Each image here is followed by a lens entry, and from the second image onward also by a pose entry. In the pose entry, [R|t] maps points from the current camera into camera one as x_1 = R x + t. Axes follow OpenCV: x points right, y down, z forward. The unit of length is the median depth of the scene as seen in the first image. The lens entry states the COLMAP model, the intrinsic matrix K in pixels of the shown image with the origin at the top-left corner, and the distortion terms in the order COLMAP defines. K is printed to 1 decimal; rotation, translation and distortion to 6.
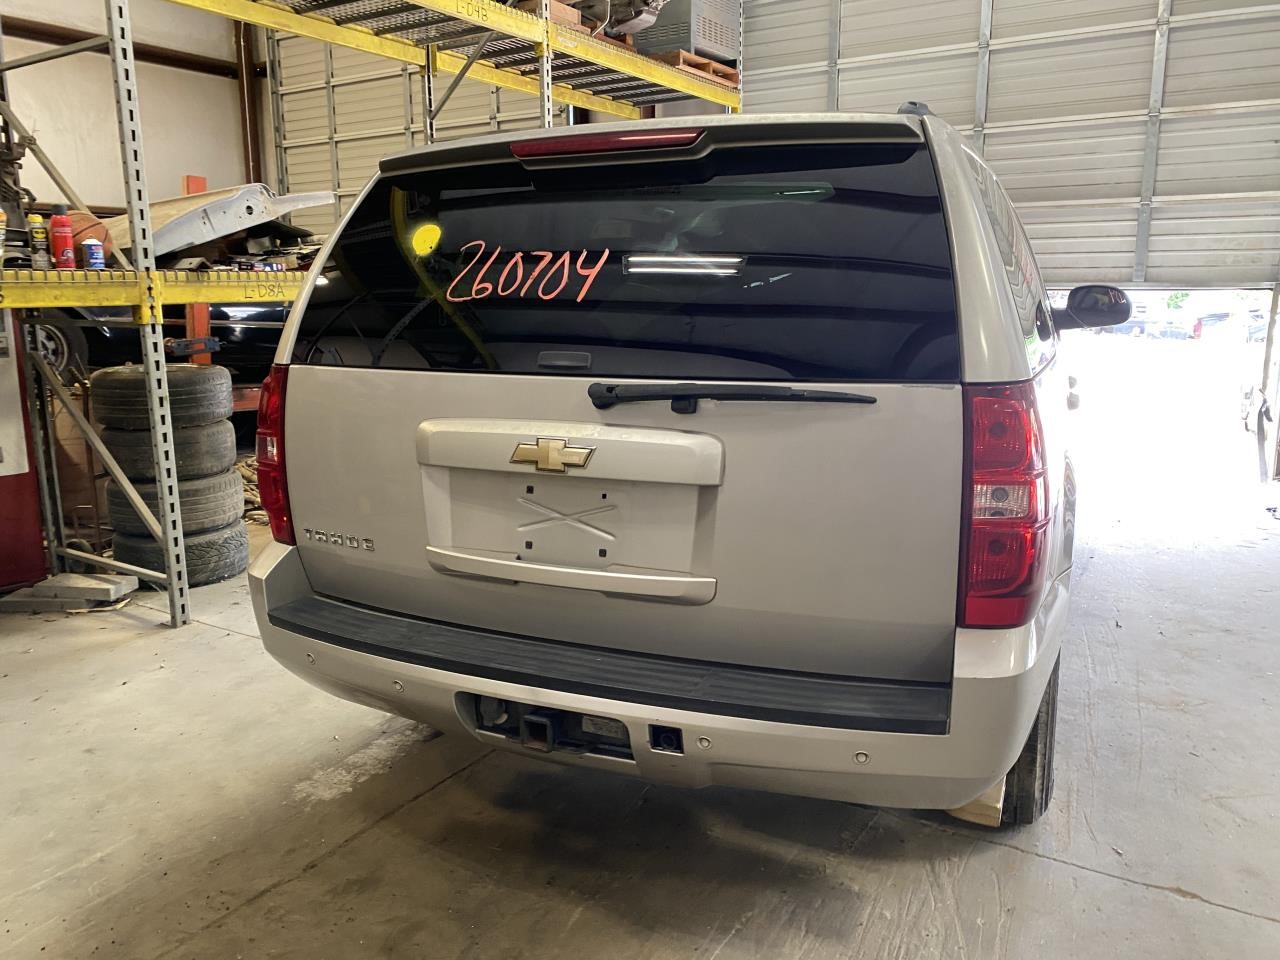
lens RADIAL K [[964.2, 0, 631.4], [0, 964.2, 480.9], [0, 0, 1]] dist [0.006482, -0.005569]
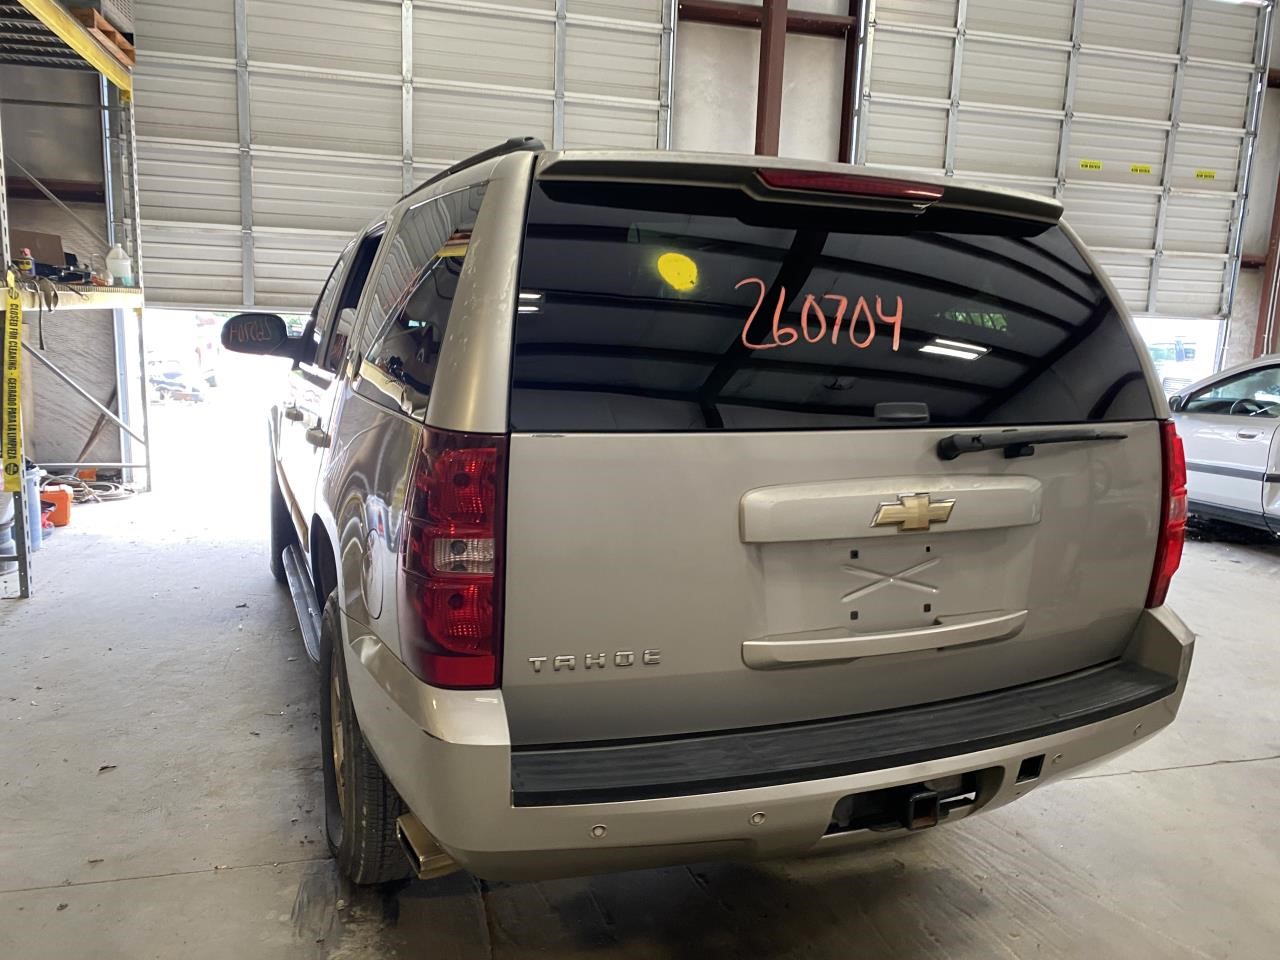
lens RADIAL K [[964.2, 0, 631.4], [0, 964.2, 480.9], [0, 0, 1]] dist [0.006482, -0.005569]
pose [[0.706362, -0.091695, 0.701886, -0.885644], [0.107408, 0.993977, 0.021761, -0.102507], [-0.699654, 0.060017, 0.711956, 0.489377]]
